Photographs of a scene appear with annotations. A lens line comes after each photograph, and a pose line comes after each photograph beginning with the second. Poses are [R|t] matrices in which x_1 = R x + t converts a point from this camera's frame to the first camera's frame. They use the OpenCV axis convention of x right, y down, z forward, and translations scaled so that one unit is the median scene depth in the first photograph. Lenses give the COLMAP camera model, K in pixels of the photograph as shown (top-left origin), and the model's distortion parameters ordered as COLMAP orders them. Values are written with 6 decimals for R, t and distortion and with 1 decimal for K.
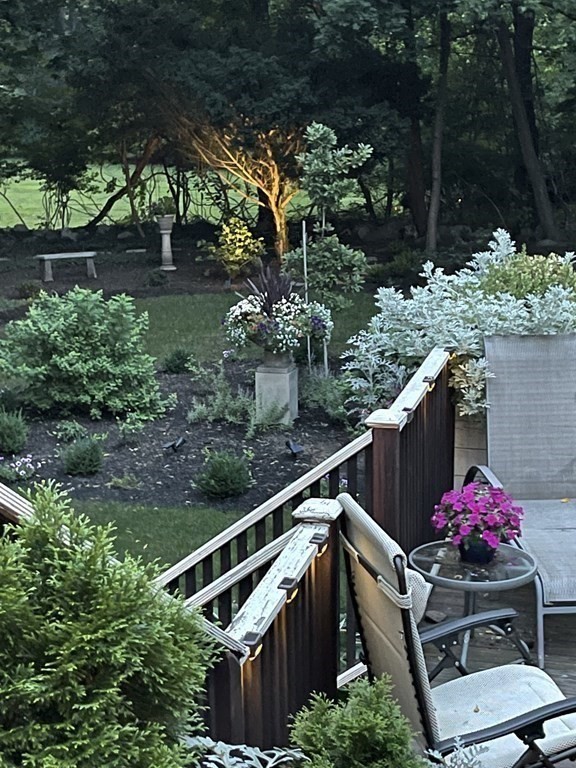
lens RADIAL K [[1556.7, 0, 288.0], [0, 1556.7, 384.0], [0, 0, 1]] dist [0.094755, 0.288077]
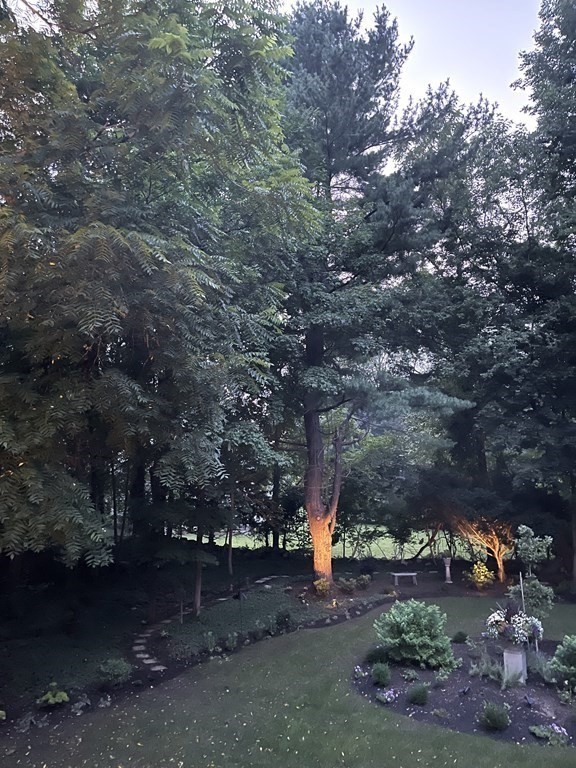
lens RADIAL K [[579.0, 0, 288.0], [0, 579.0, 384.0], [0, 0, 1]] dist [0.003966, 0.001111]
pose [[0.947741, -0.051275, -0.314893, -0.026055], [-0.068010, 0.931846, -0.356424, -0.037344], [0.311708, 0.359214, 0.879661, 0.105629]]
